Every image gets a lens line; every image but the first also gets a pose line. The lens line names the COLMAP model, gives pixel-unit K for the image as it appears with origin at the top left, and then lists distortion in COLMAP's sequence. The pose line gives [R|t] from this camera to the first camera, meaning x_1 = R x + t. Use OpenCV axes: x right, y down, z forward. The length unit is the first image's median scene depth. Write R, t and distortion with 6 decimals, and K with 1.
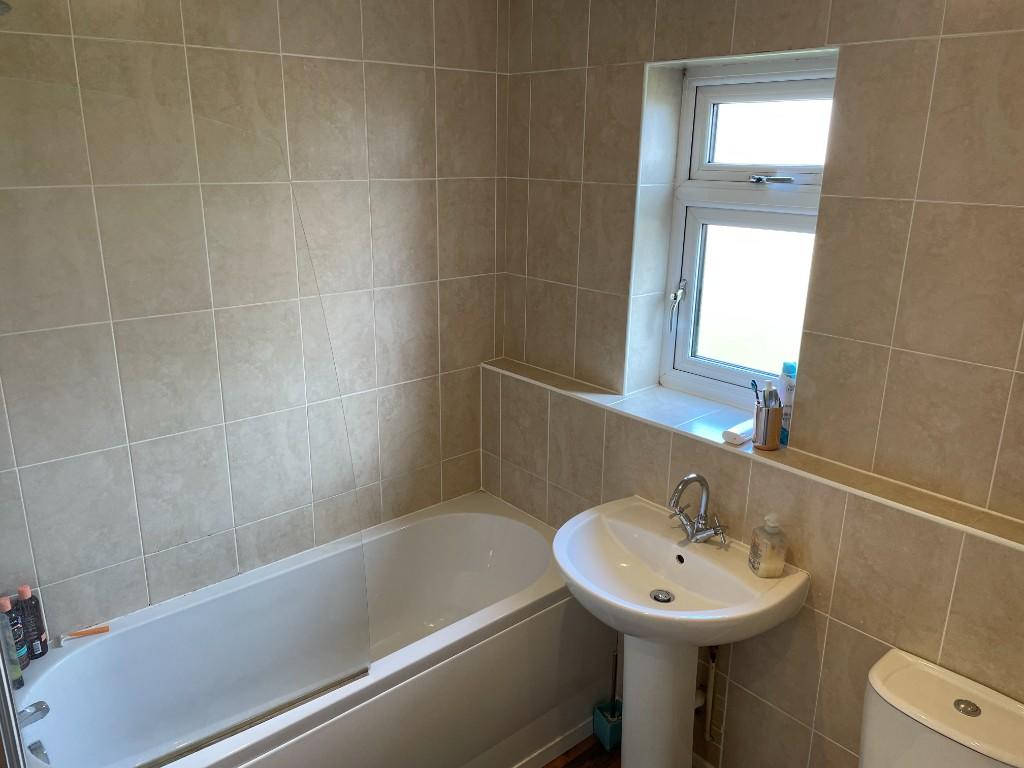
lens RADIAL K [[764.0, 0, 512.3], [0, 764.0, 372.4], [0, 0, 1]] dist [0.080724, -0.121893]
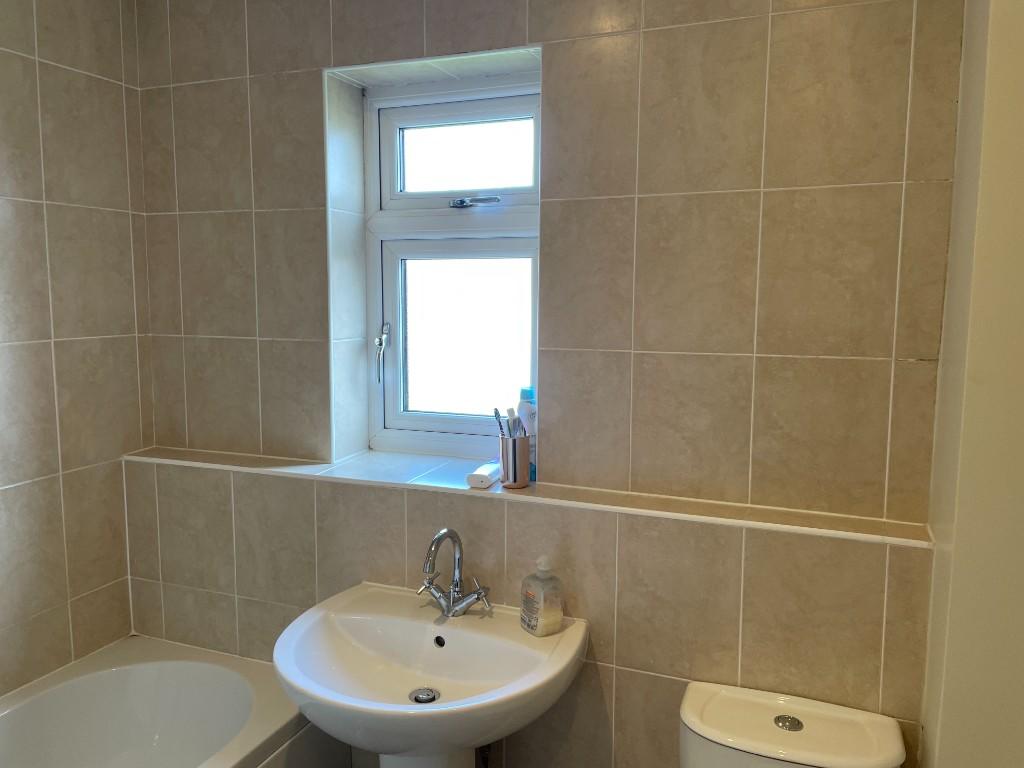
lens RADIAL K [[772.4, 0, 514.3], [0, 772.4, 377.1], [0, 0, 1]] dist [0.097065, -0.129976]
pose [[0.887238, -0.060519, 0.457326, -0.058288], [0.137783, 0.980871, -0.137506, 0.085668], [-0.440256, 0.185012, 0.878604, 0.185417]]
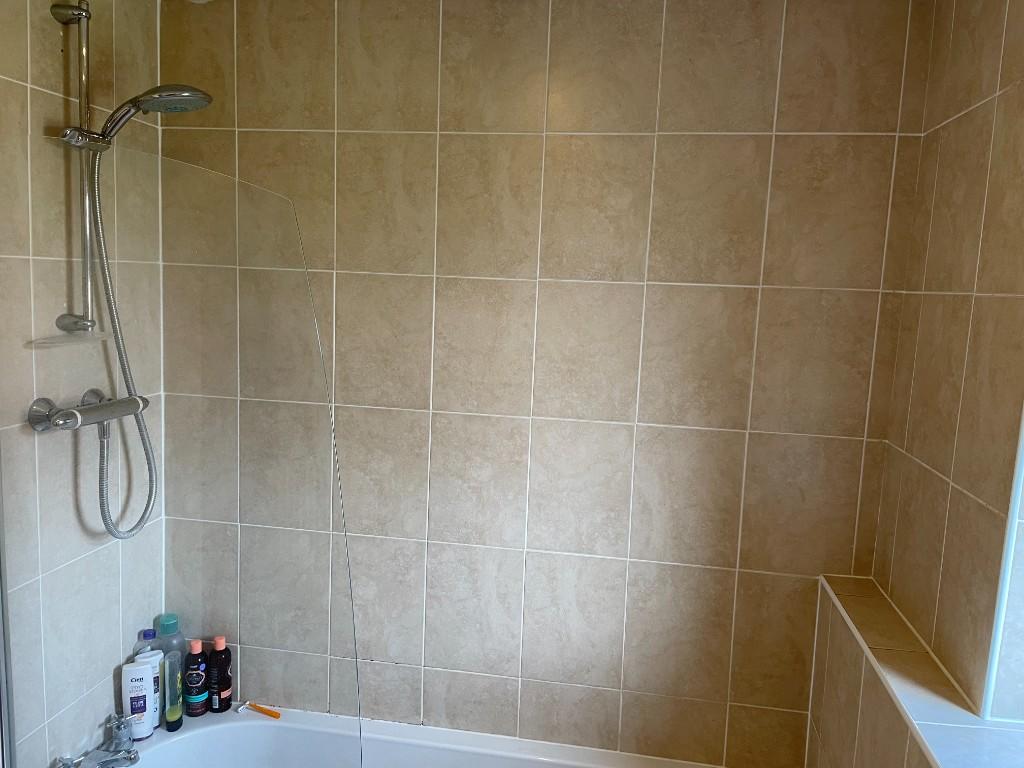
lens RADIAL K [[772.4, 0, 514.3], [0, 772.4, 377.1], [0, 0, 1]] dist [0.097065, -0.129976]
pose [[0.633785, 0.107347, -0.766024, 0.337927], [-0.249485, 0.965767, -0.071078, -0.074216], [0.732170, 0.236160, 0.638870, 0.444624]]
